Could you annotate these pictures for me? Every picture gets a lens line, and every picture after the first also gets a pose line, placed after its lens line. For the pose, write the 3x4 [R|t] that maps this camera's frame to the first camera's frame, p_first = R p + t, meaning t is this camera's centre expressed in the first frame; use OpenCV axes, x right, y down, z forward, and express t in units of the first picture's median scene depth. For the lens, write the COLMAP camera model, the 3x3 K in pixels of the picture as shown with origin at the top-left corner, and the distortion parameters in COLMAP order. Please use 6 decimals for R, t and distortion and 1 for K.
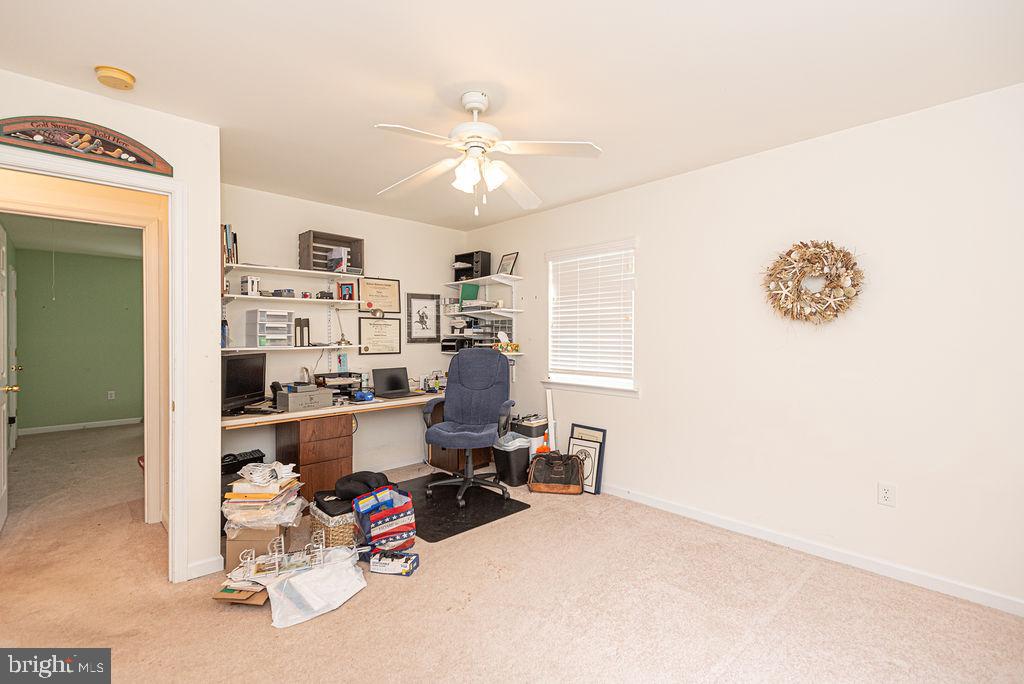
lens RADIAL K [[465.1, 0, 511.6], [0, 465.1, 339.4], [0, 0, 1]] dist [0.030942, -0.015257]
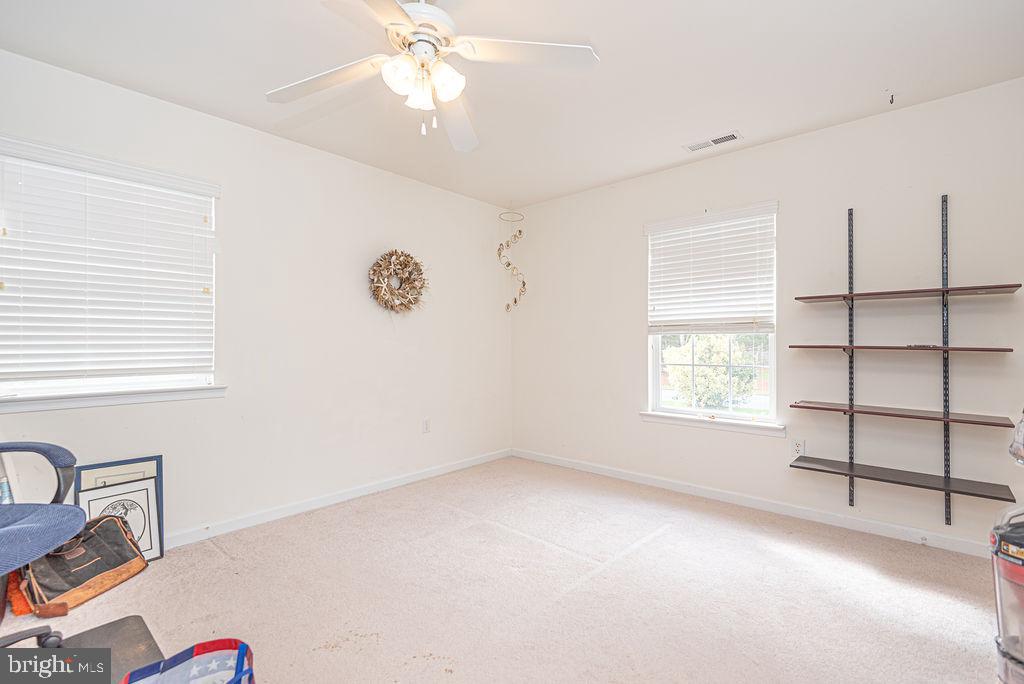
lens RADIAL K [[469.8, 0, 512.4], [0, 469.8, 336.8], [0, 0, 1]] dist [0.029720, -0.015340]
pose [[-0.086286, 0.017755, 0.996112, -0.528931], [0.013424, 0.999771, -0.016657, 0.046913], [-0.996180, 0.011935, -0.086504, 0.581592]]
